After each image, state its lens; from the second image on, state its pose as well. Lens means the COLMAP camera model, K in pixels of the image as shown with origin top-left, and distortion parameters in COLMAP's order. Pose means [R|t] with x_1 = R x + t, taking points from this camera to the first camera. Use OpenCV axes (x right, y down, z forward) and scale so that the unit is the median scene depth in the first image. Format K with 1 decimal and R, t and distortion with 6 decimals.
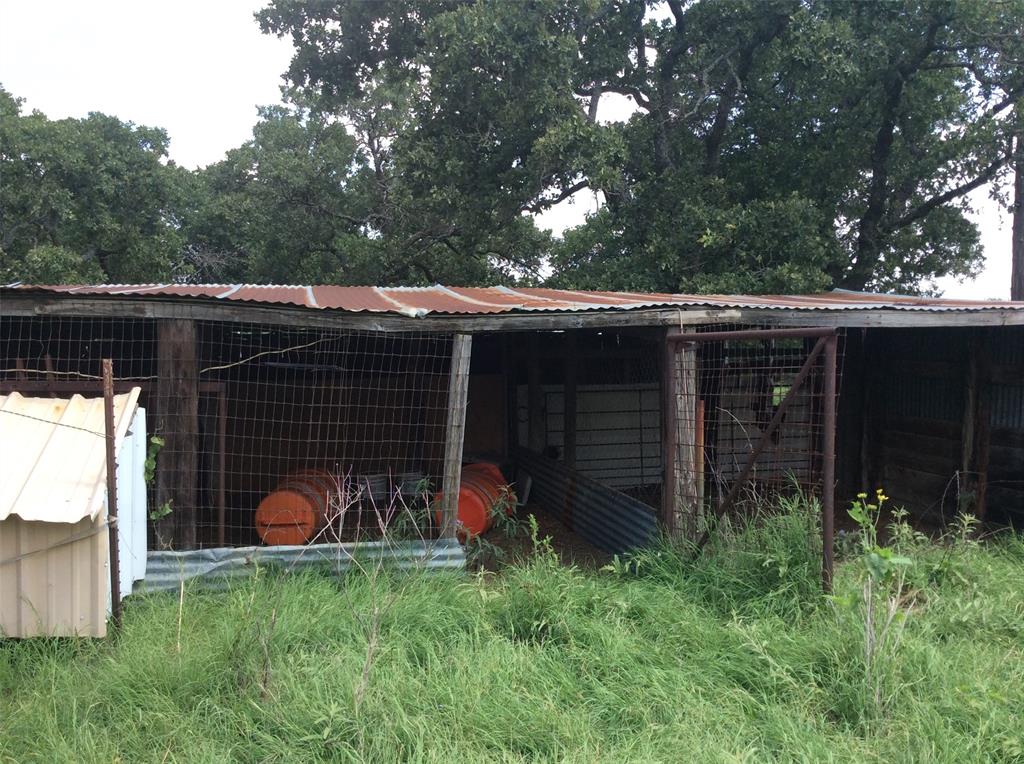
lens RADIAL K [[926.7, 0, 515.9], [0, 926.7, 379.4], [0, 0, 1]] dist [0.097374, -0.202913]
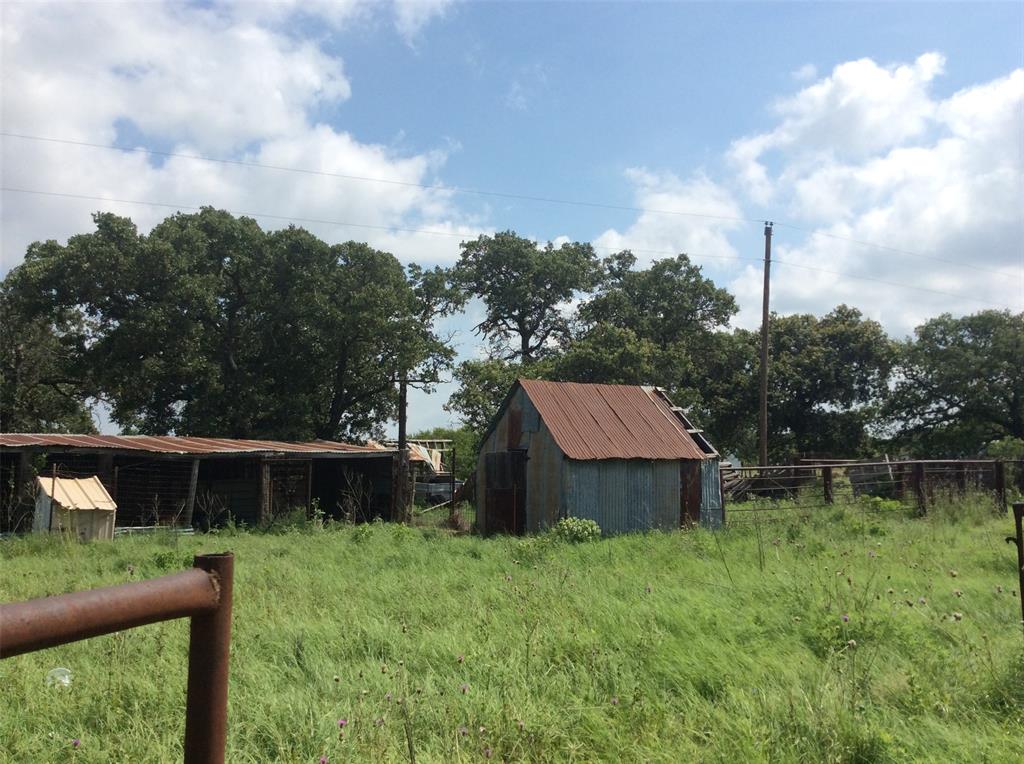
lens RADIAL K [[926.7, 0, 515.9], [0, 926.7, 379.4], [0, 0, 1]] dist [0.097374, -0.202913]
pose [[0.865267, 0.052162, 0.498591, -0.691022], [0.011982, 0.992136, -0.124590, 0.086619], [-0.501169, 0.113778, 0.857837, -2.215958]]
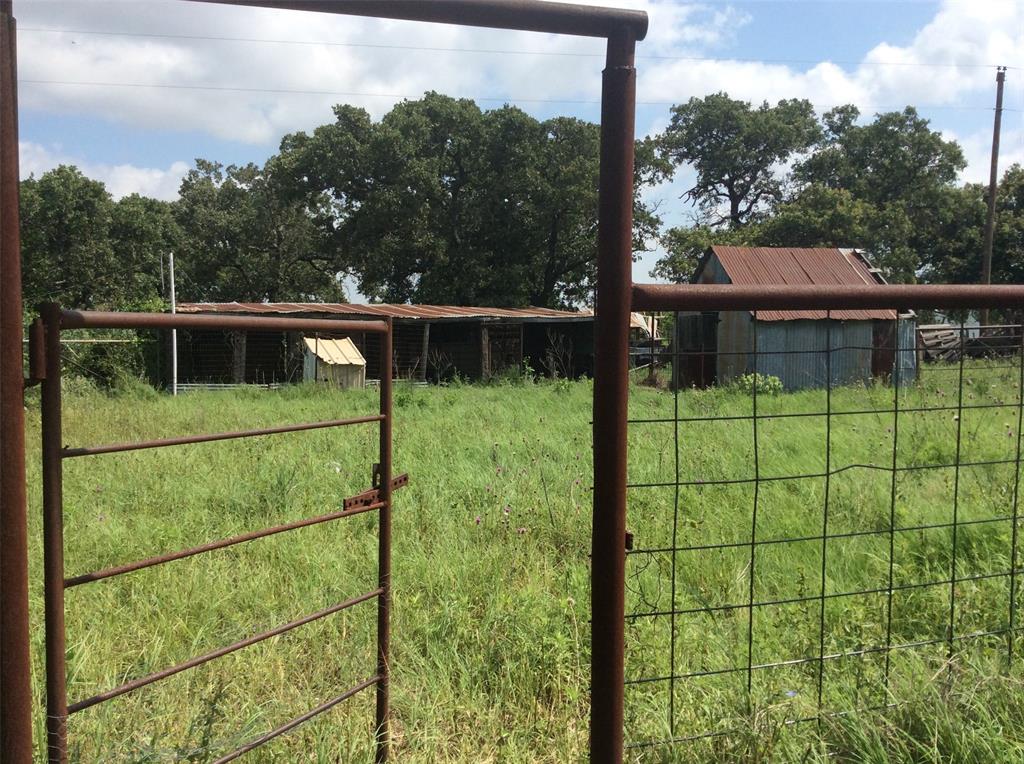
lens RADIAL K [[926.7, 0, 515.9], [0, 926.7, 379.4], [0, 0, 1]] dist [0.097374, -0.202913]
pose [[0.960097, -0.012271, 0.279397, -0.725138], [0.008746, 0.999866, 0.013860, 0.120593], [-0.279530, -0.010863, 0.960076, -2.545200]]
